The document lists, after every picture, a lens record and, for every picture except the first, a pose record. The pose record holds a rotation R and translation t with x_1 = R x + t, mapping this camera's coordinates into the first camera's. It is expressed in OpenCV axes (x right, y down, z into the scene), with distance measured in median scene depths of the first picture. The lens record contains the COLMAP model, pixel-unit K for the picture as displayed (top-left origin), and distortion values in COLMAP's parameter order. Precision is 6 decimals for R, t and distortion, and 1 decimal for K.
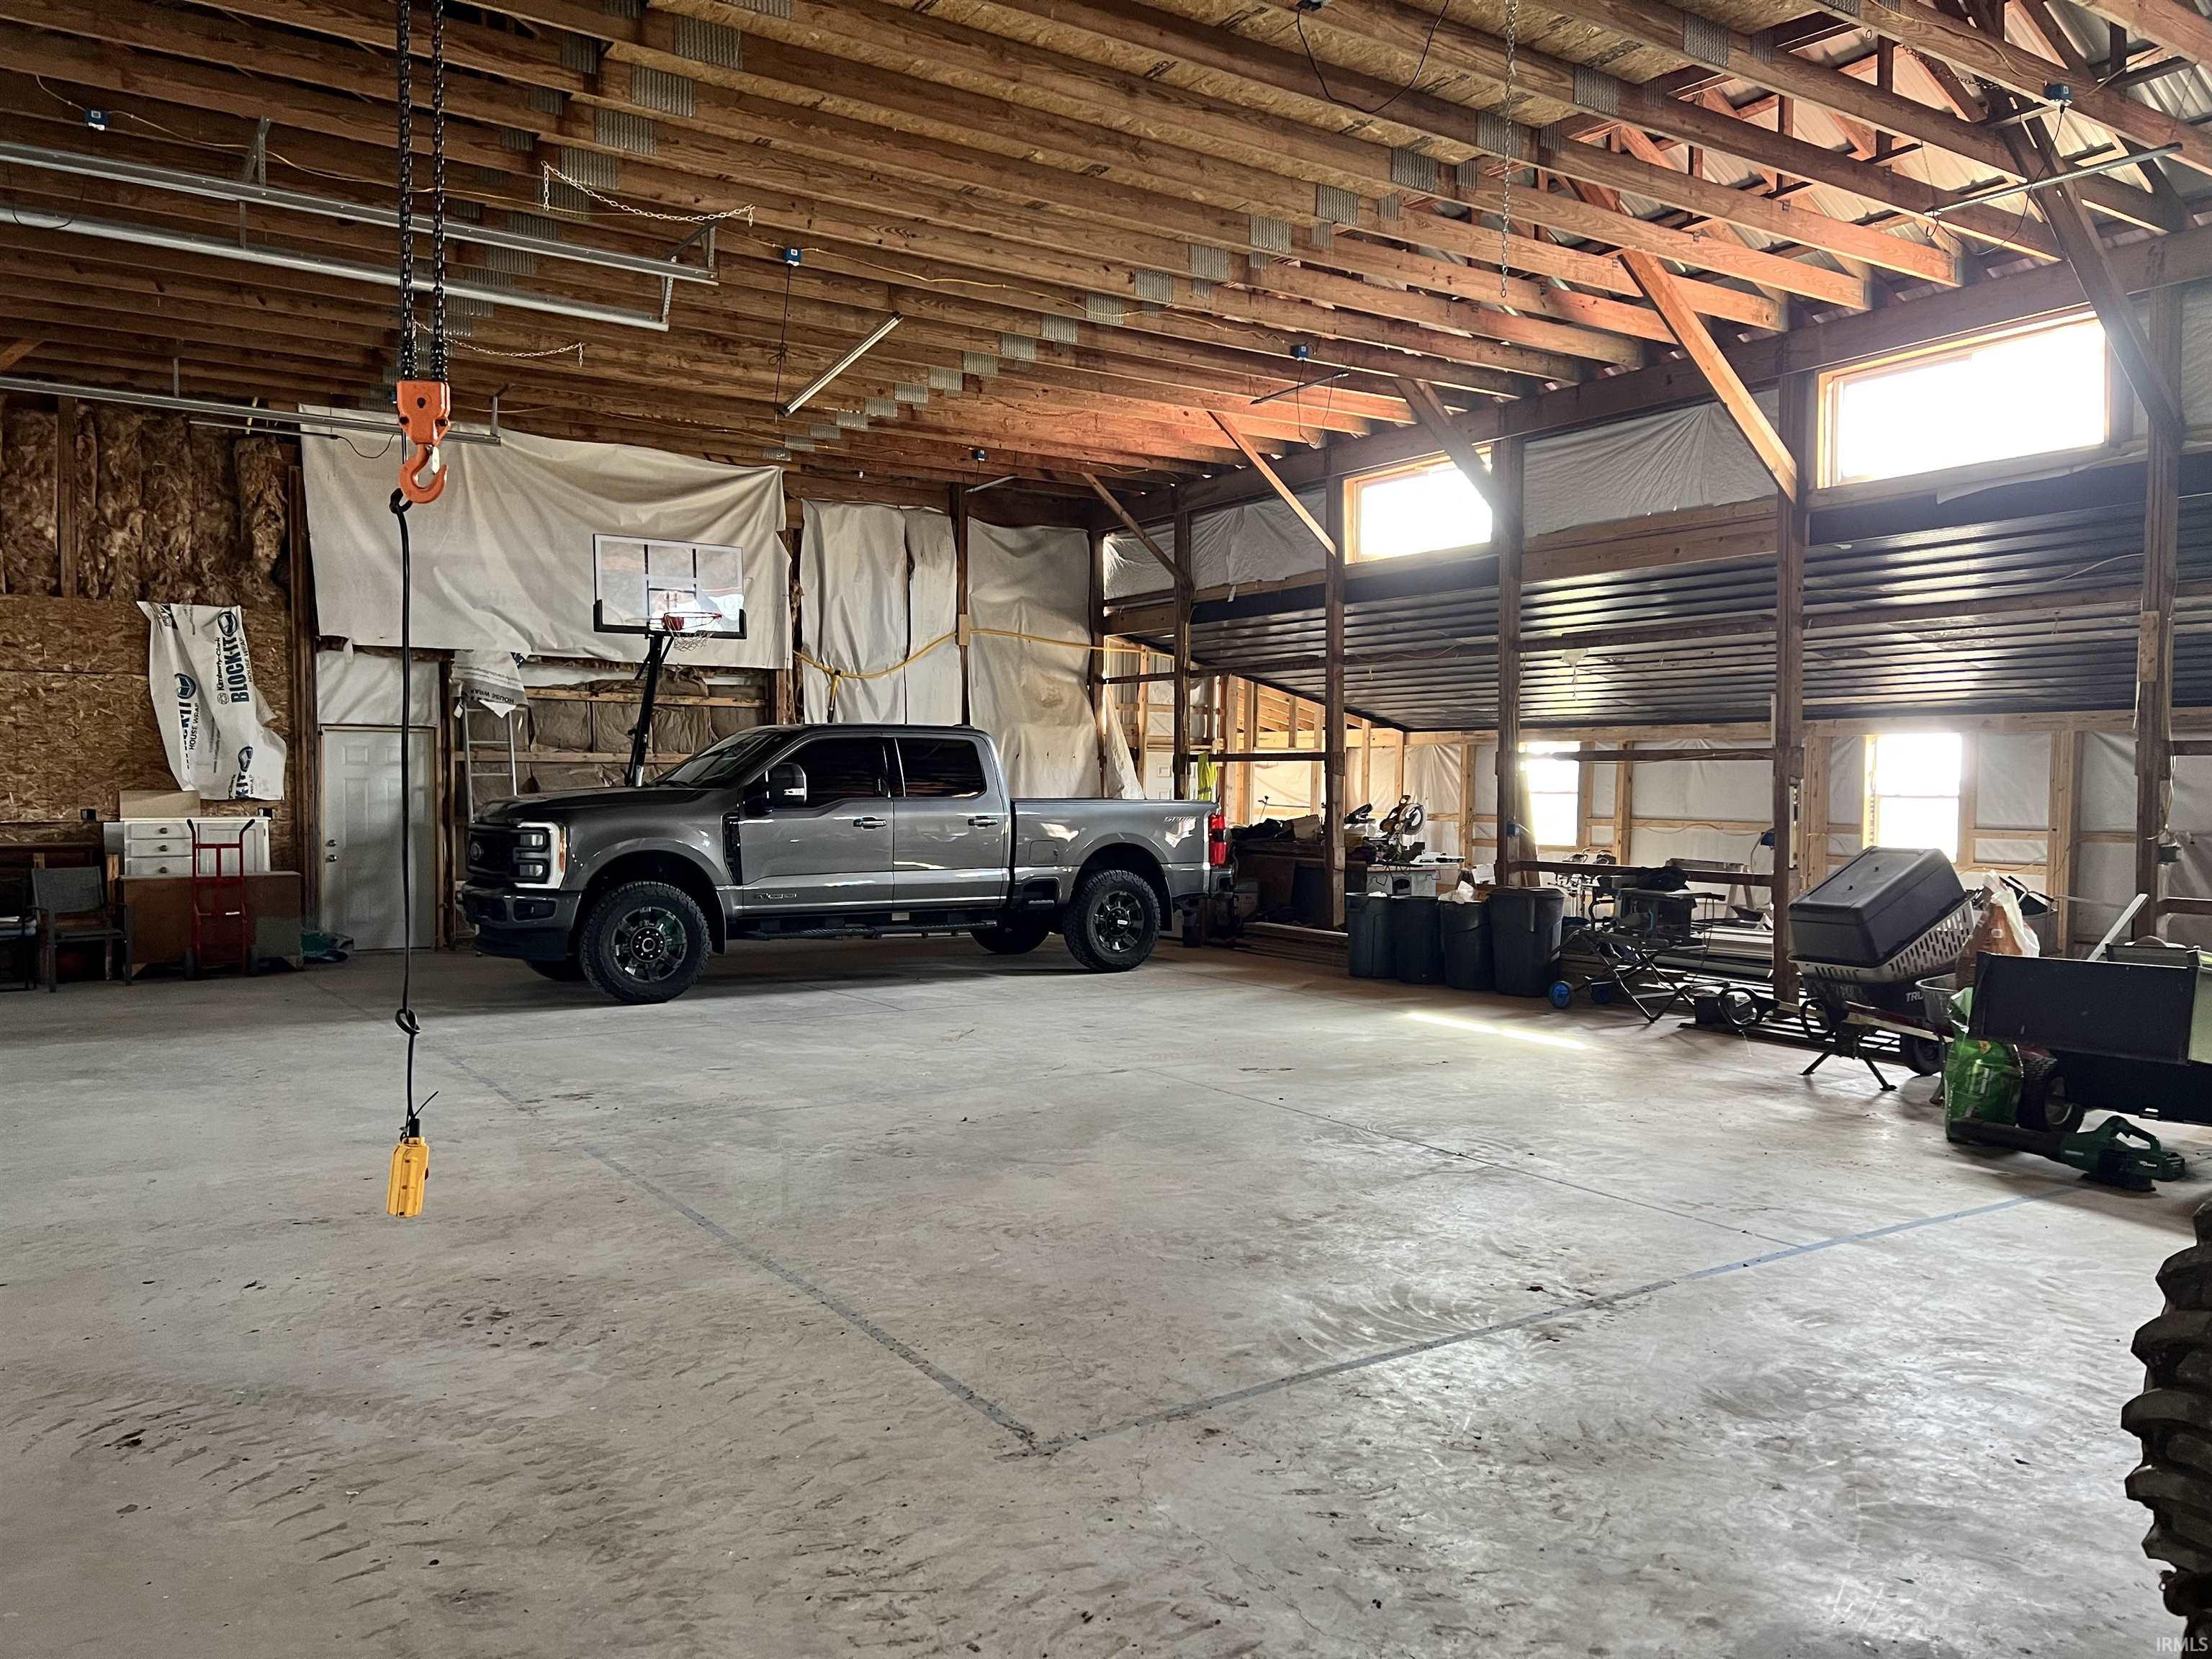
lens RADIAL K [[1658.9, 0, 1099.0], [0, 1658.9, 835.0], [0, 0, 1]] dist [0.065410, -0.053276]
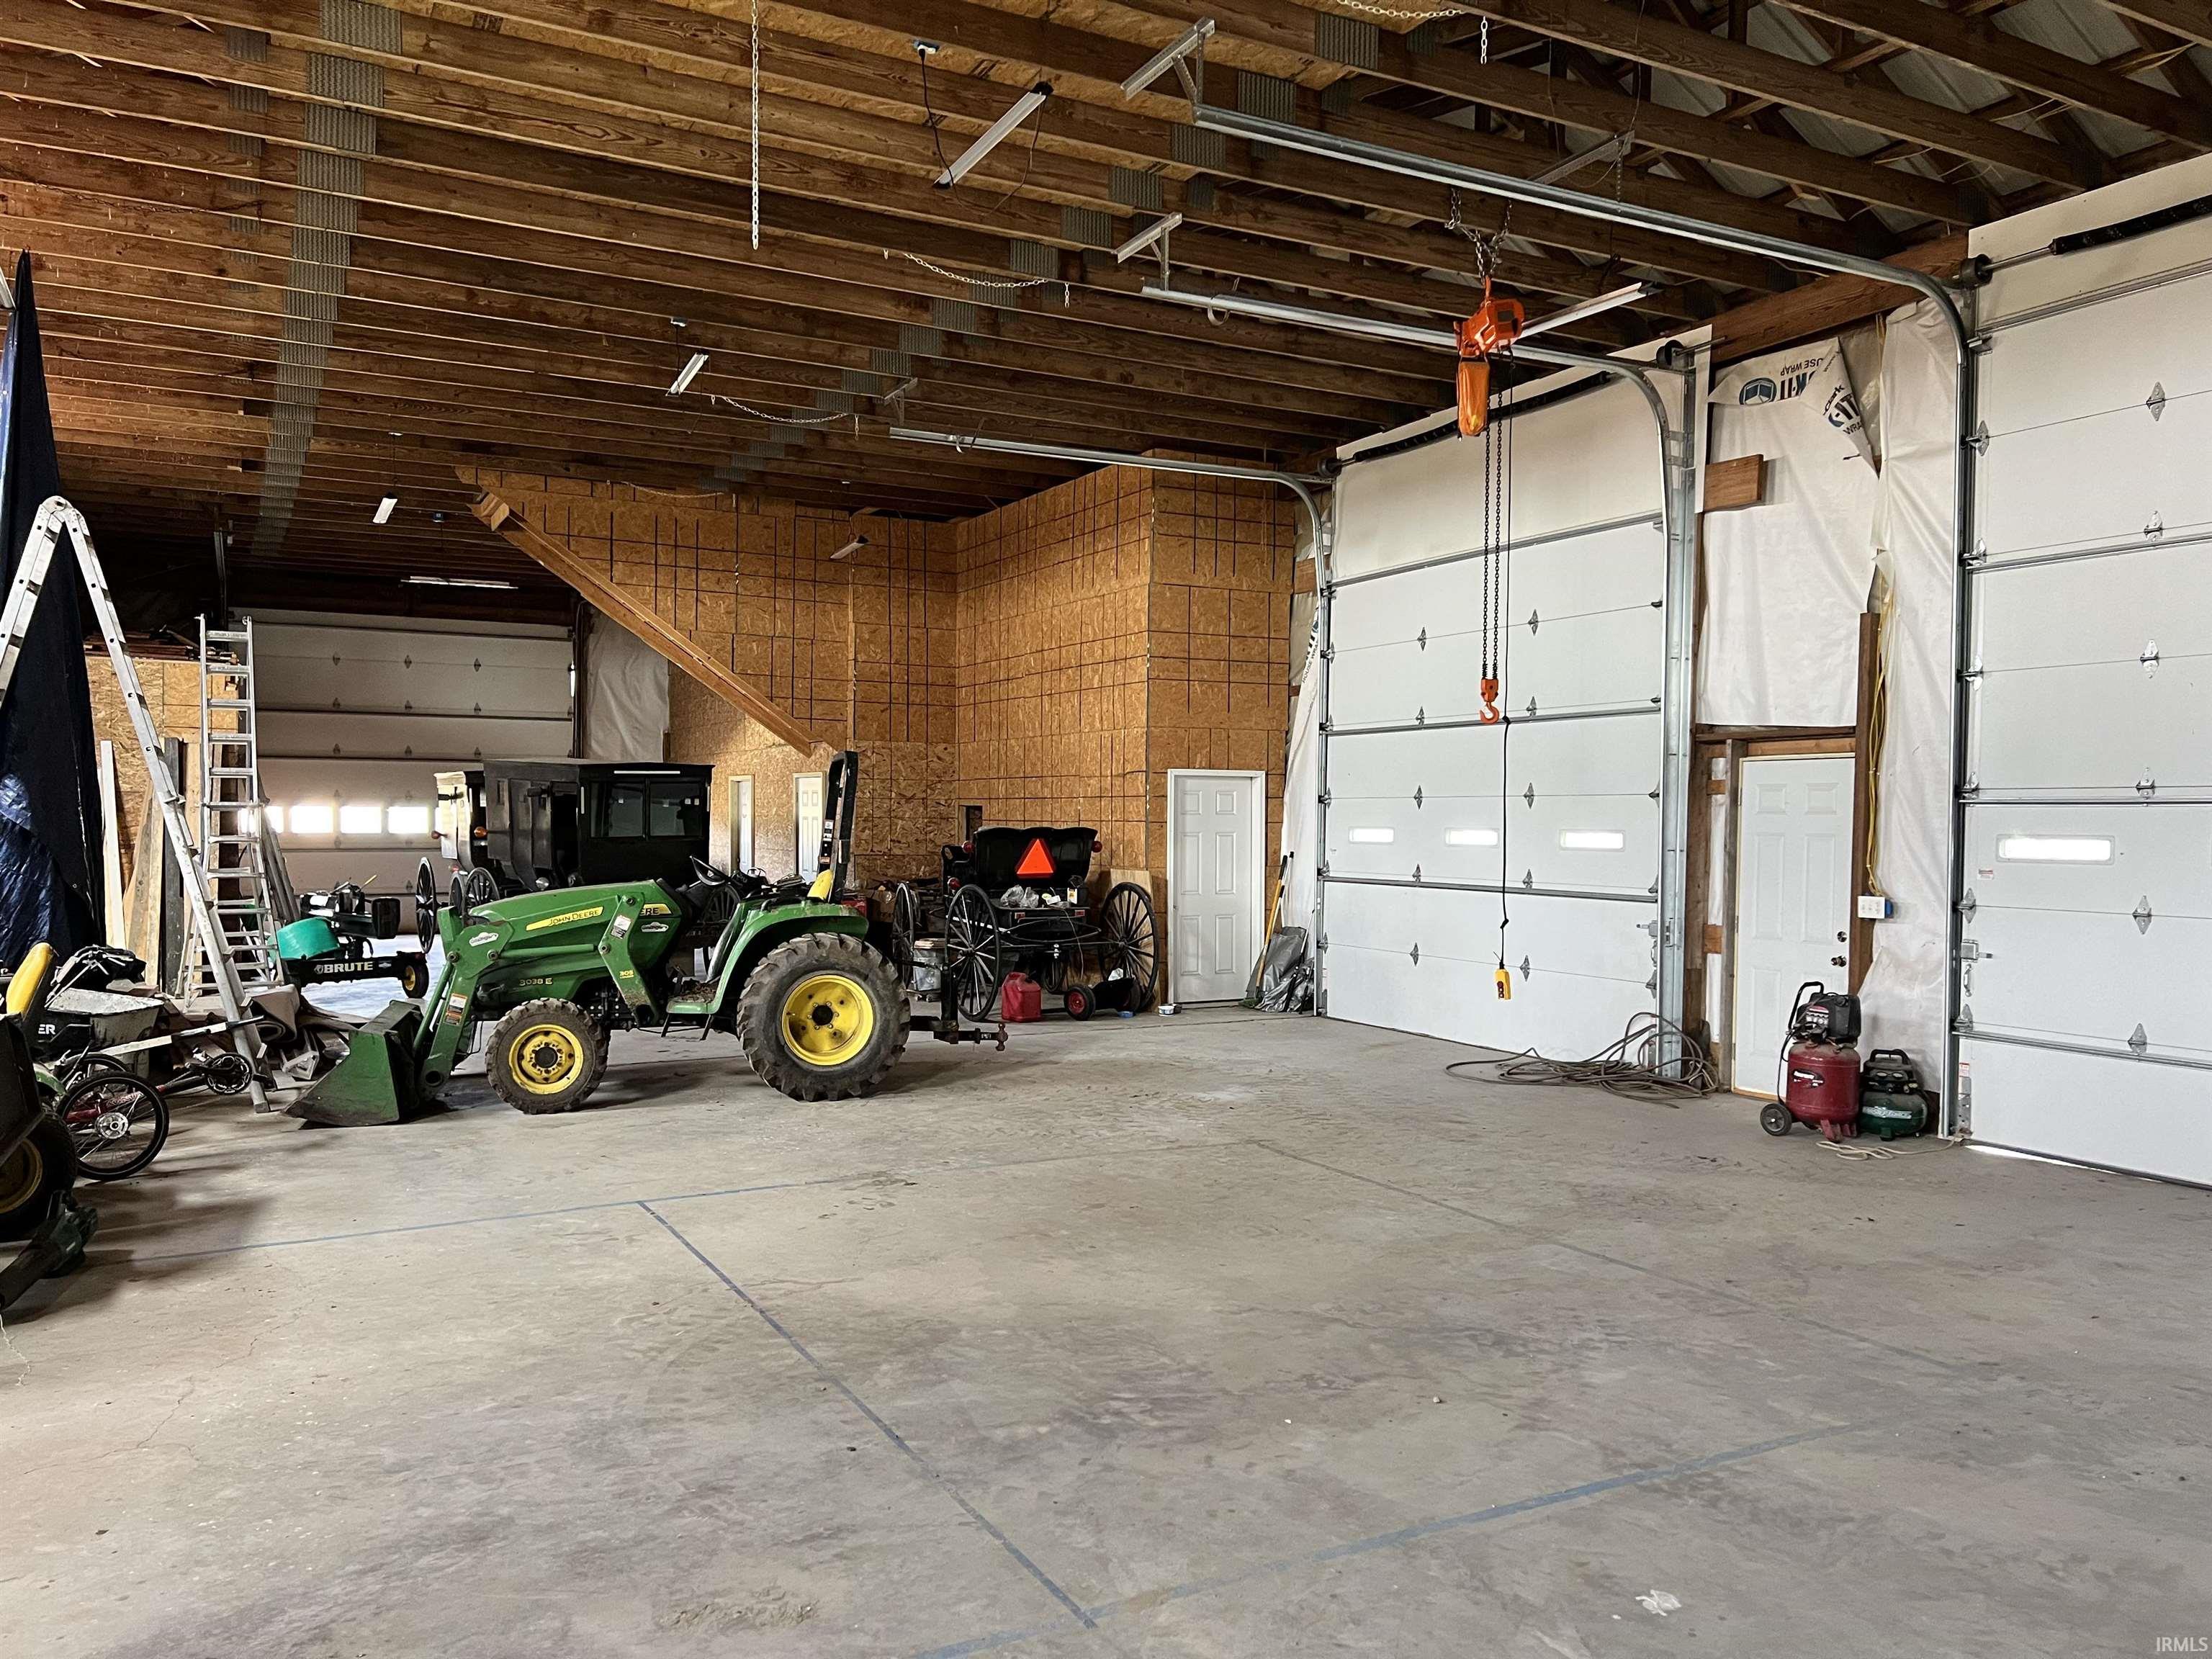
lens RADIAL K [[1658.9, 0, 1105.0], [0, 1658.9, 835.7], [0, 0, 1]] dist [0.065410, -0.053276]
pose [[-0.997070, -0.015549, 0.074901, -0.001895], [-0.012527, 0.999095, 0.040656, -0.070667], [-0.075466, 0.039598, -0.996362, 2.103581]]
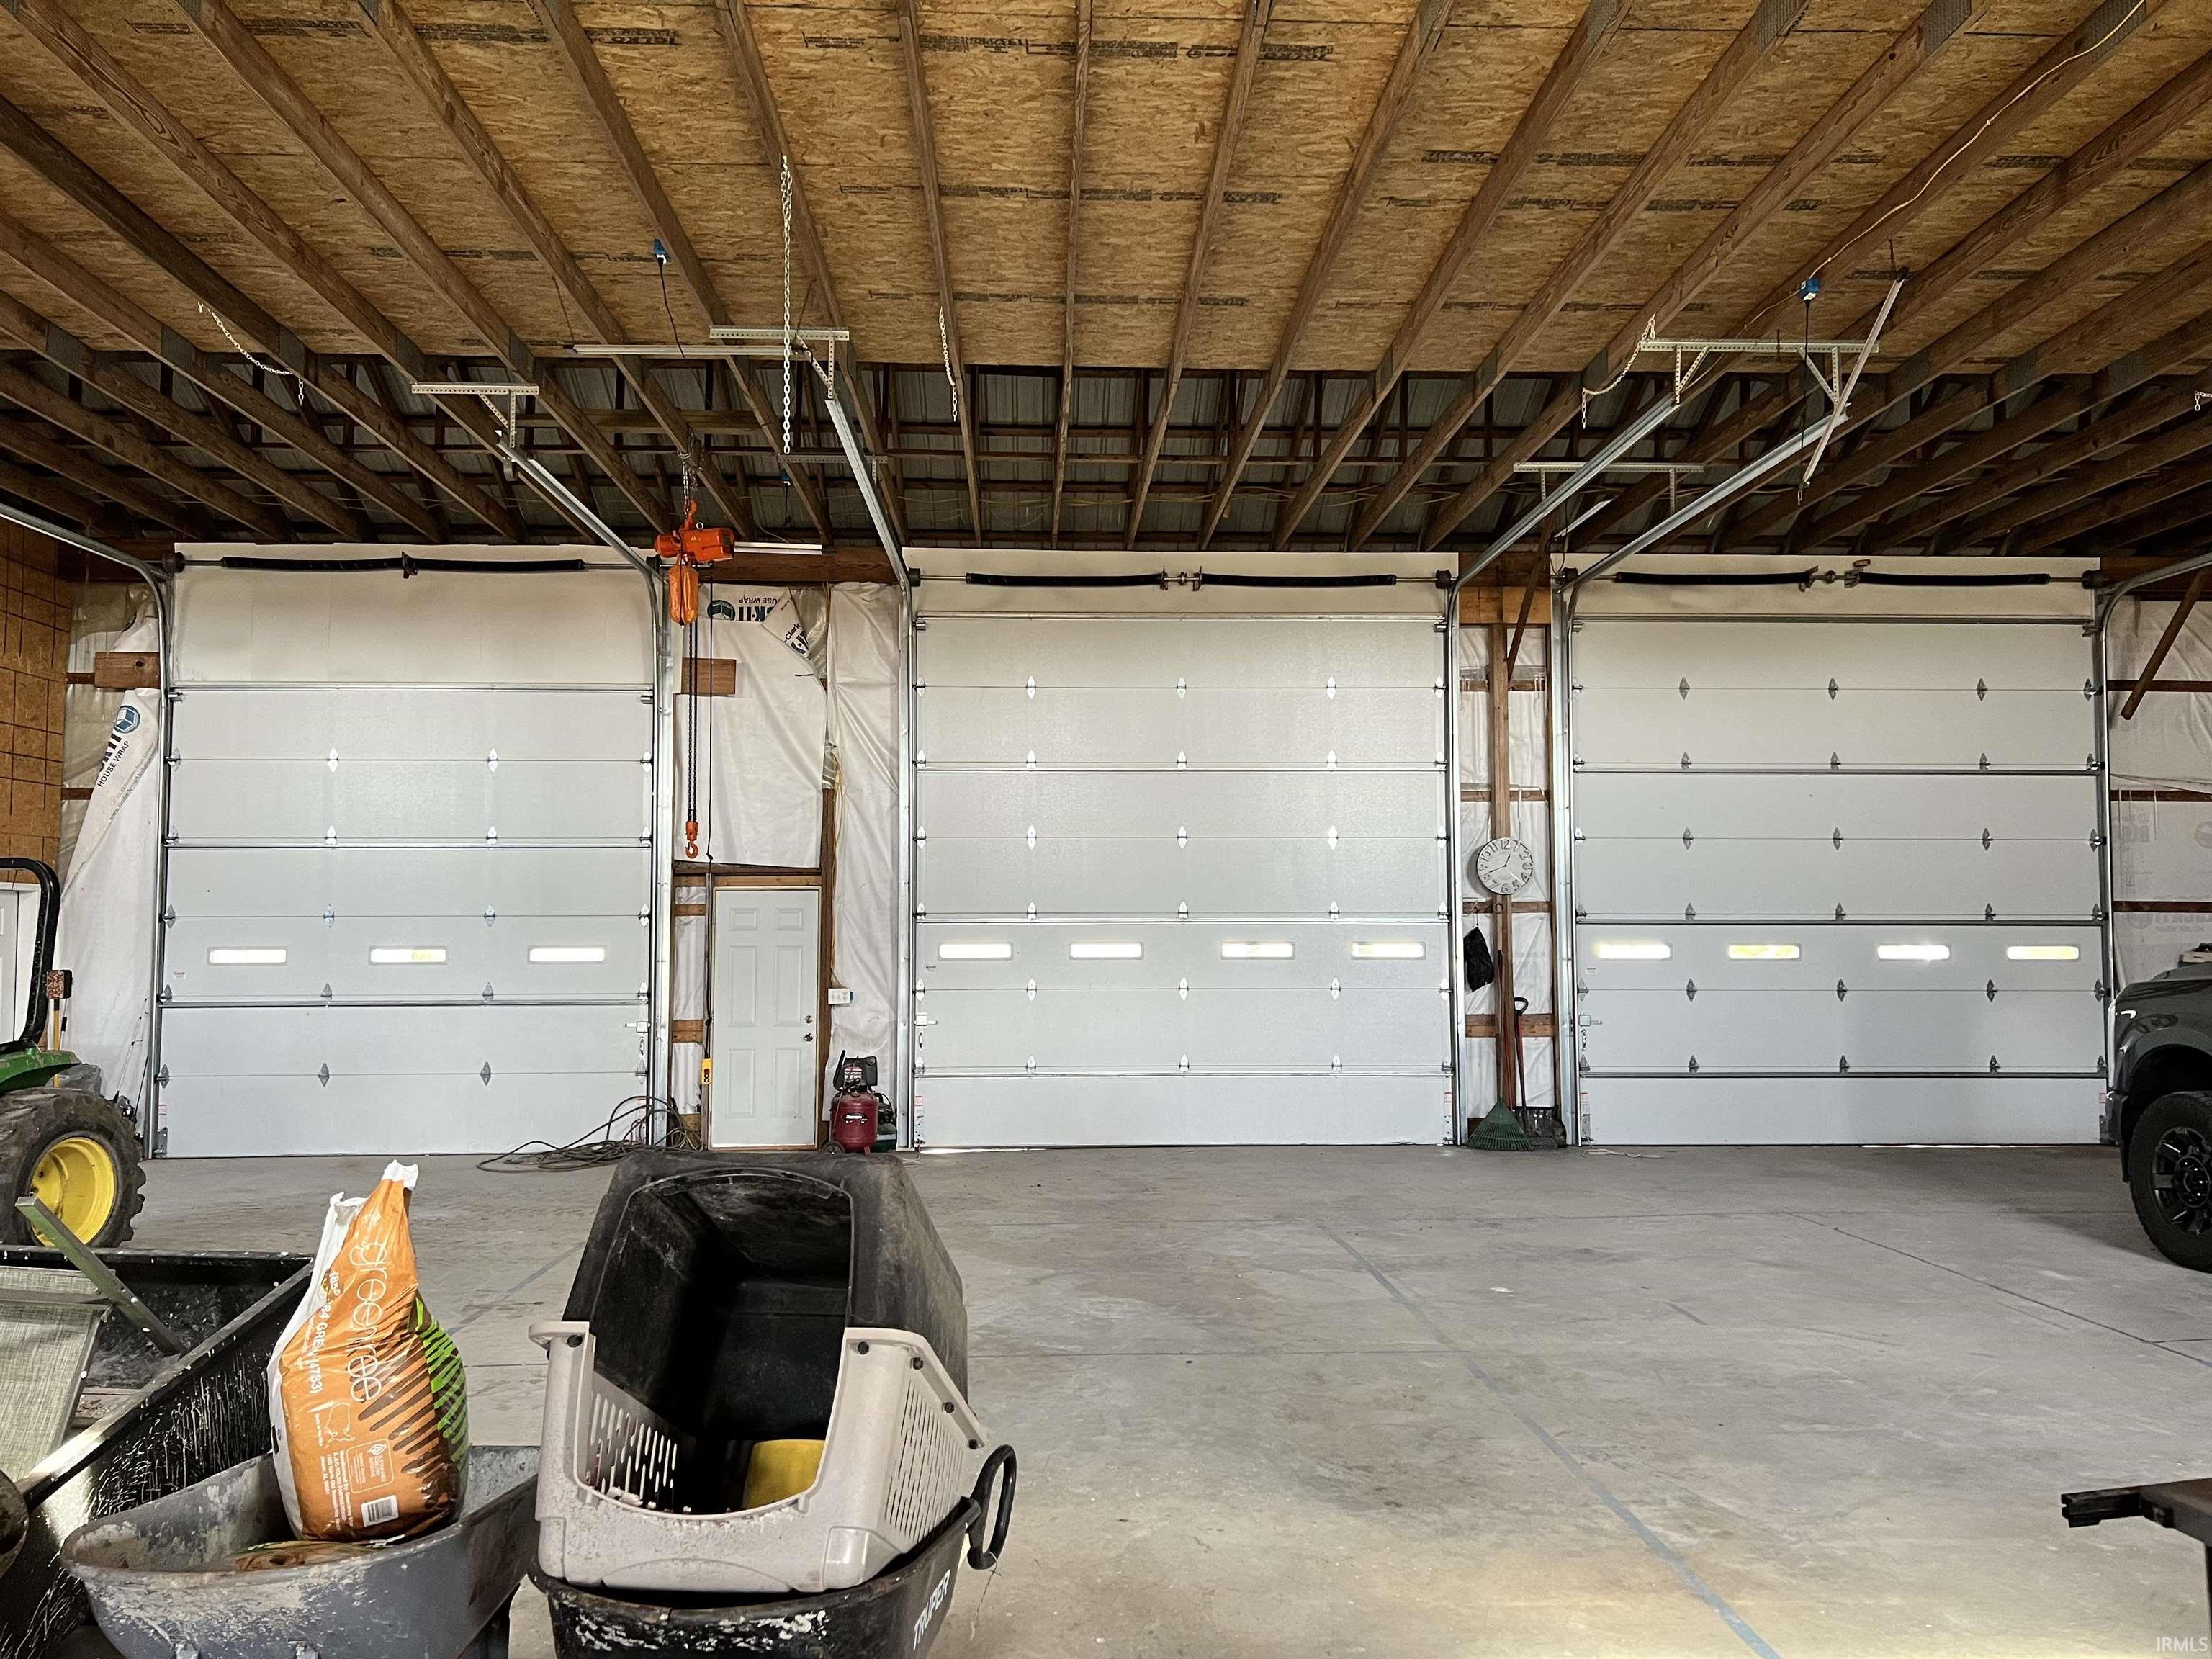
lens RADIAL K [[1658.9, 0, 1103.1], [0, 1658.9, 837.3], [0, 0, 1]] dist [0.065410, -0.053276]
pose [[-0.491228, -0.056680, -0.869185, 1.151774], [-0.025881, 0.998390, -0.050478, -0.056870], [0.870647, -0.002301, -0.491904, 1.880157]]
